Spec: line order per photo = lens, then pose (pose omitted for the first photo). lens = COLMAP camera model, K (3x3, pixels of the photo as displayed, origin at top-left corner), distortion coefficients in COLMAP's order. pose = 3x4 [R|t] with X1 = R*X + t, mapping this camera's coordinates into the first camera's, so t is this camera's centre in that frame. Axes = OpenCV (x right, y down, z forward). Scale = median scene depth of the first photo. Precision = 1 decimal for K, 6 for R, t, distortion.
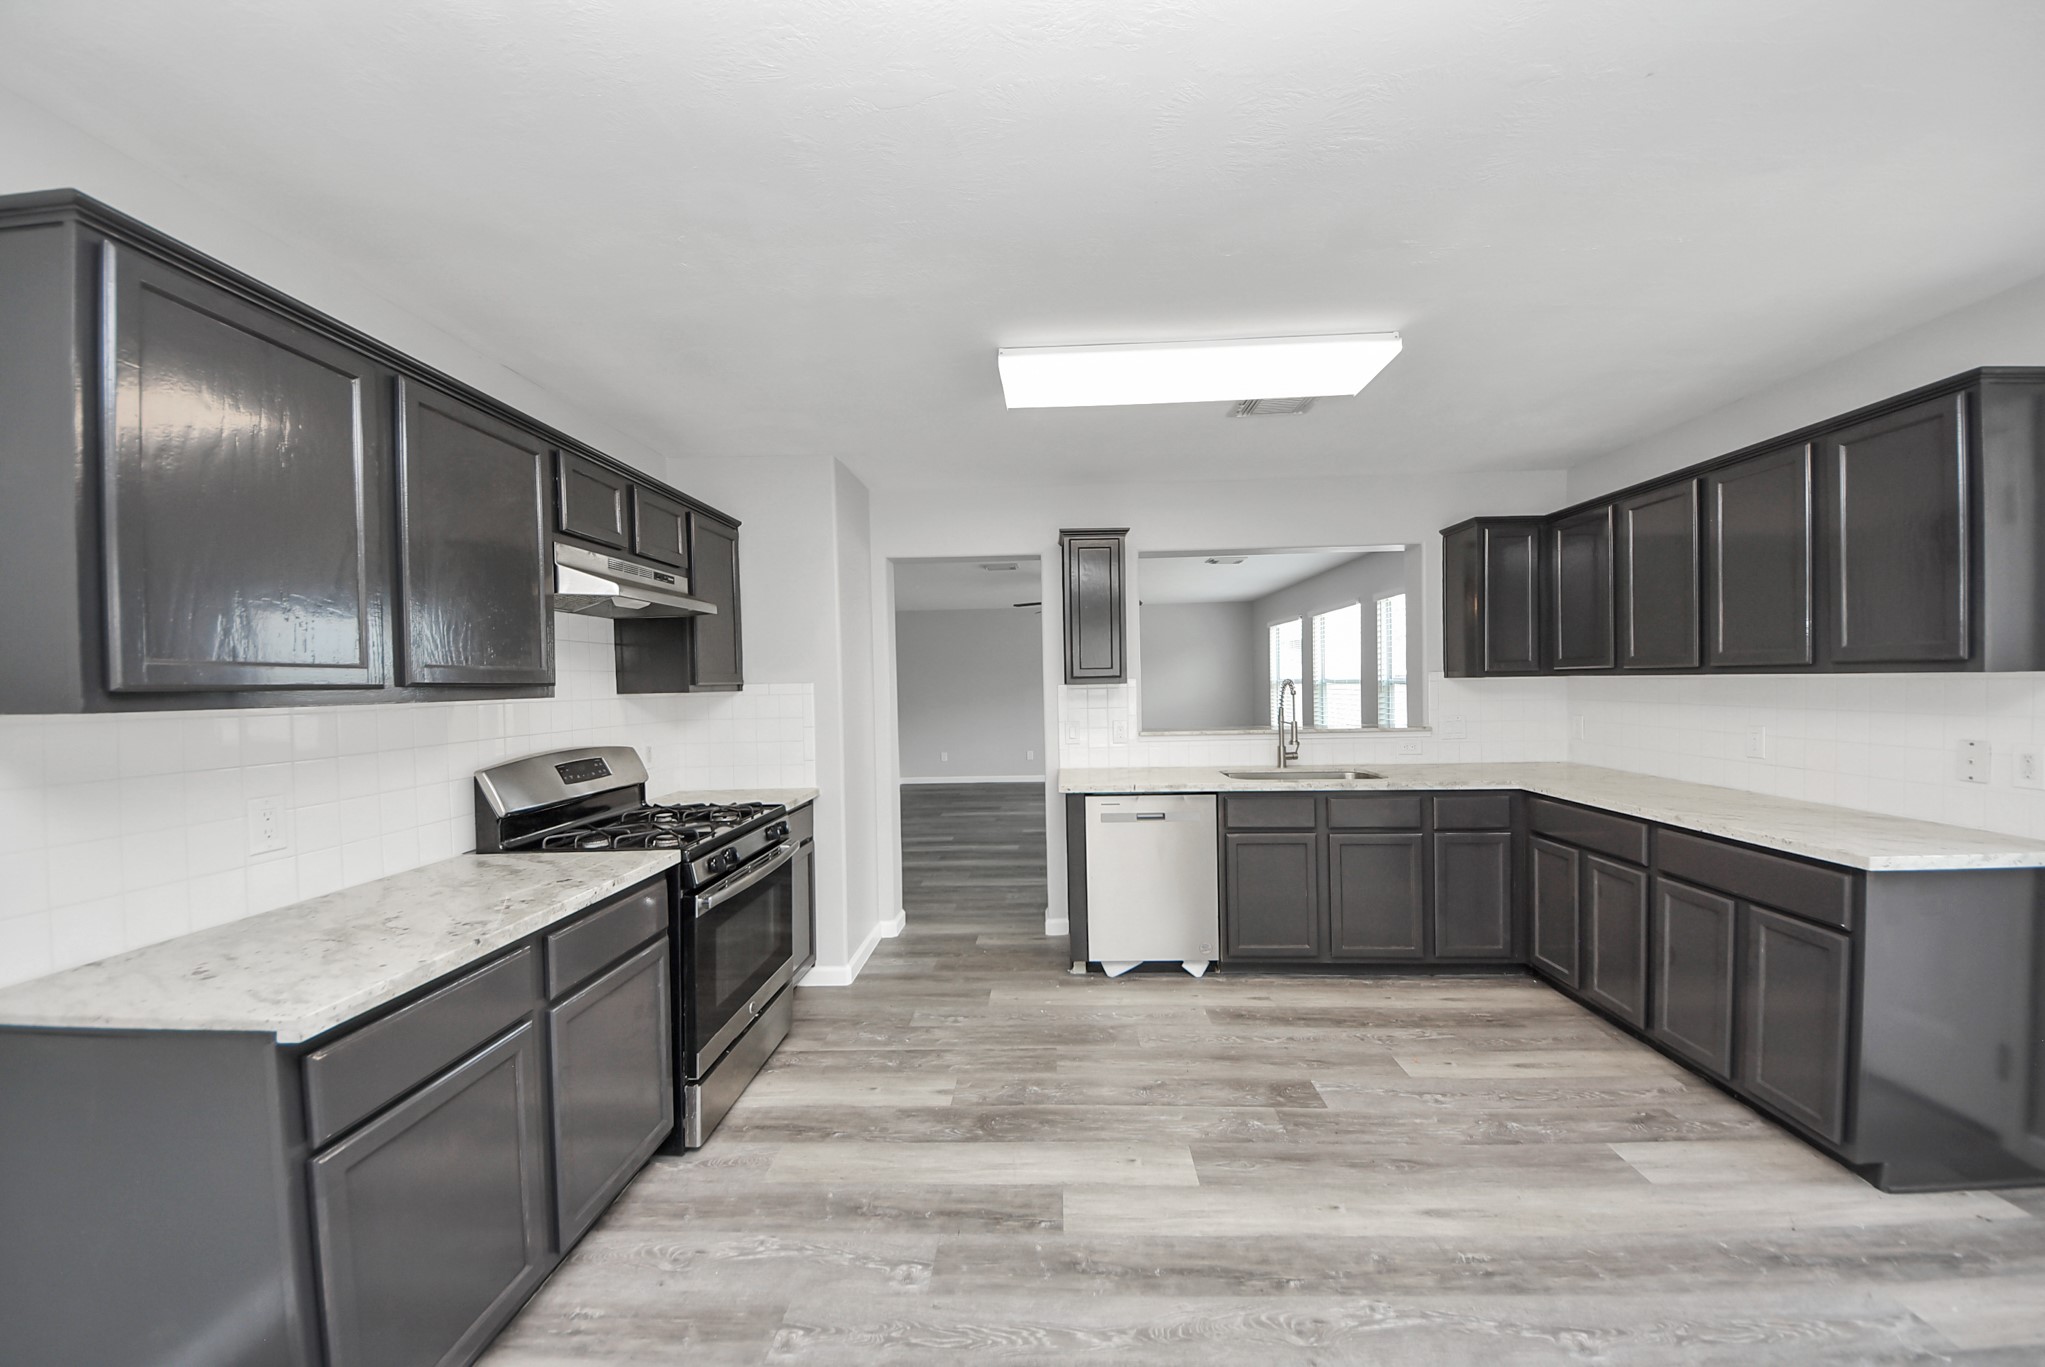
lens RADIAL K [[736.9, 0, 1052.0], [0, 736.9, 688.7], [0, 0, 1]] dist [0.000568, -0.012266]
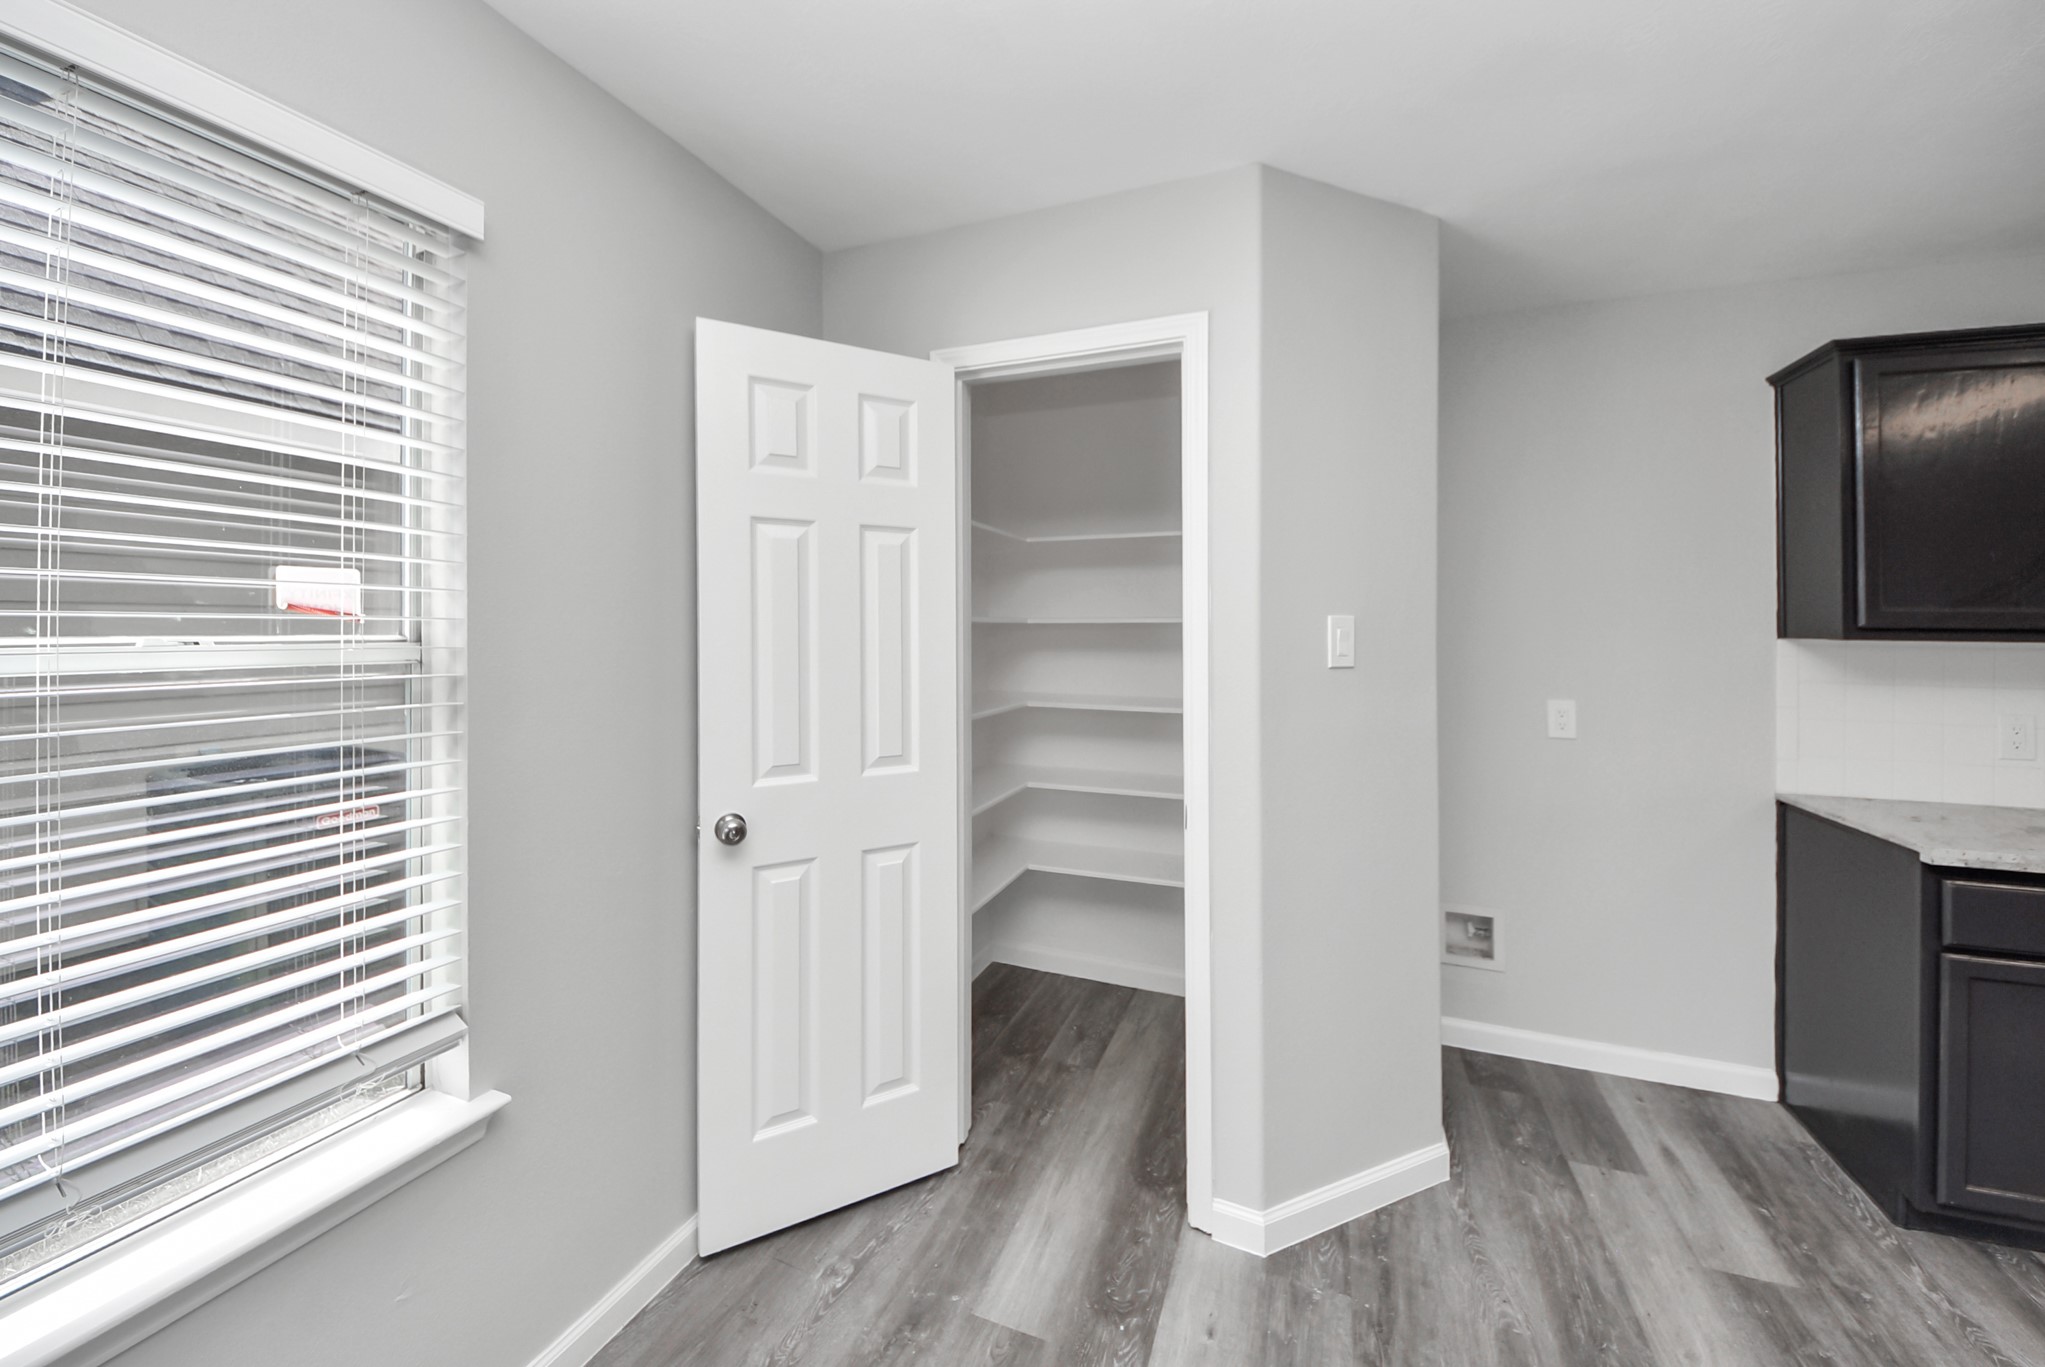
lens RADIAL K [[777.1, 0, 1027.9], [0, 777.1, 601.4], [0, 0, 1]] dist [-0.000364, -0.005645]
pose [[-0.329574, -0.001139, -0.944129, 0.539880], [-0.019404, 0.999796, 0.005567, -0.015908], [0.943930, 0.020154, -0.329529, -0.134266]]
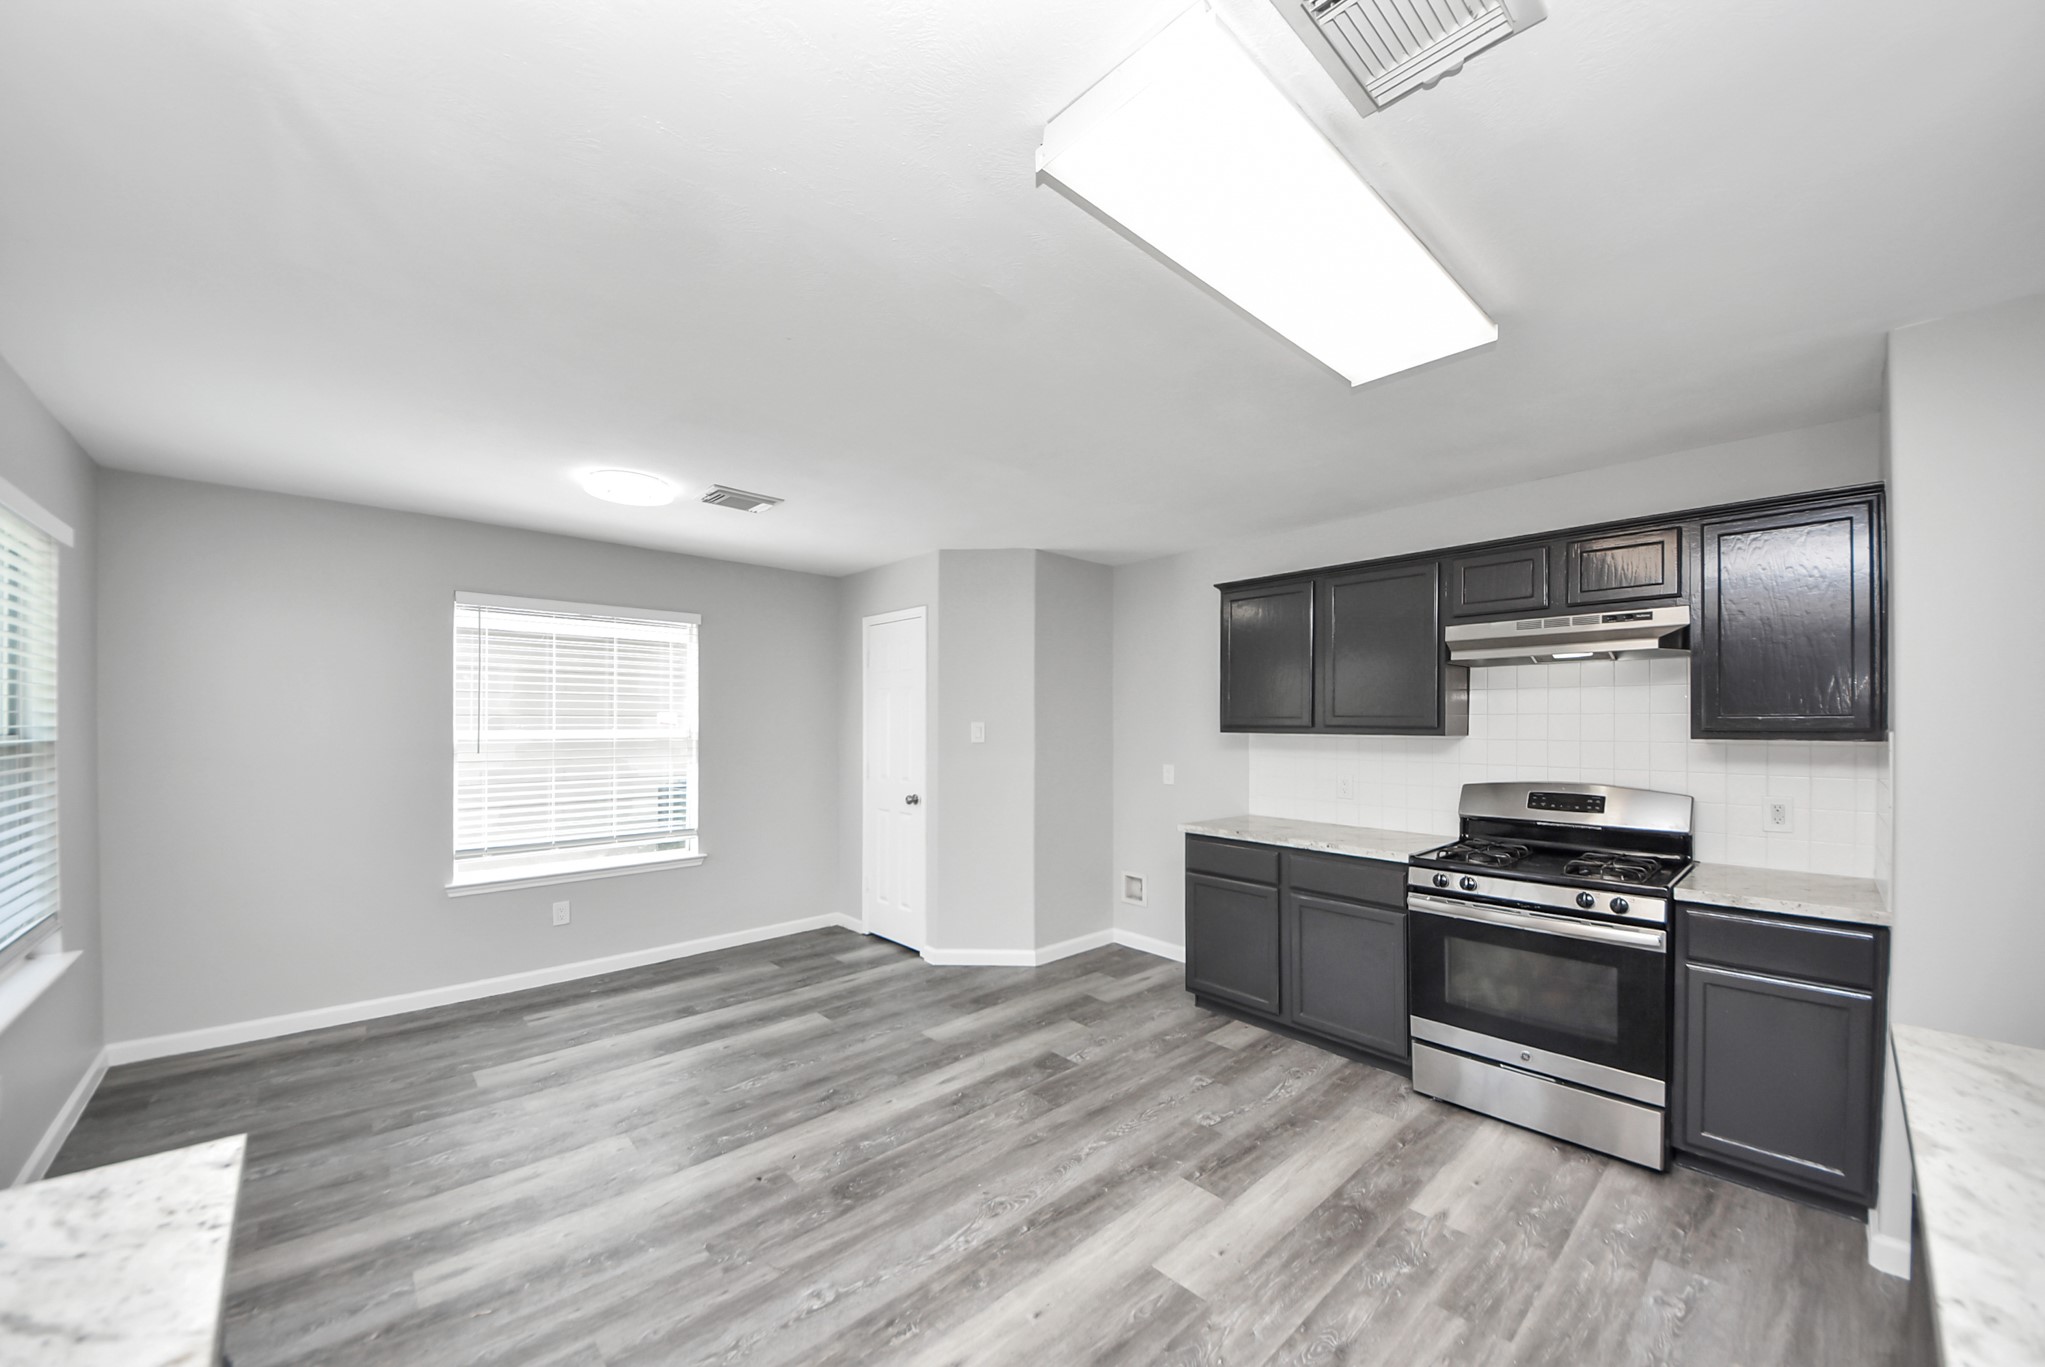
lens RADIAL K [[743.2, 0, 1022.5], [0, 743.2, 683.5], [0, 0, 1]] dist [0.015486, -0.013327]
pose [[-0.724887, -0.012732, -0.688750, 0.952773], [-0.000456, 0.999838, -0.018004, -0.072311], [0.688868, -0.012737, -0.724775, 1.508659]]
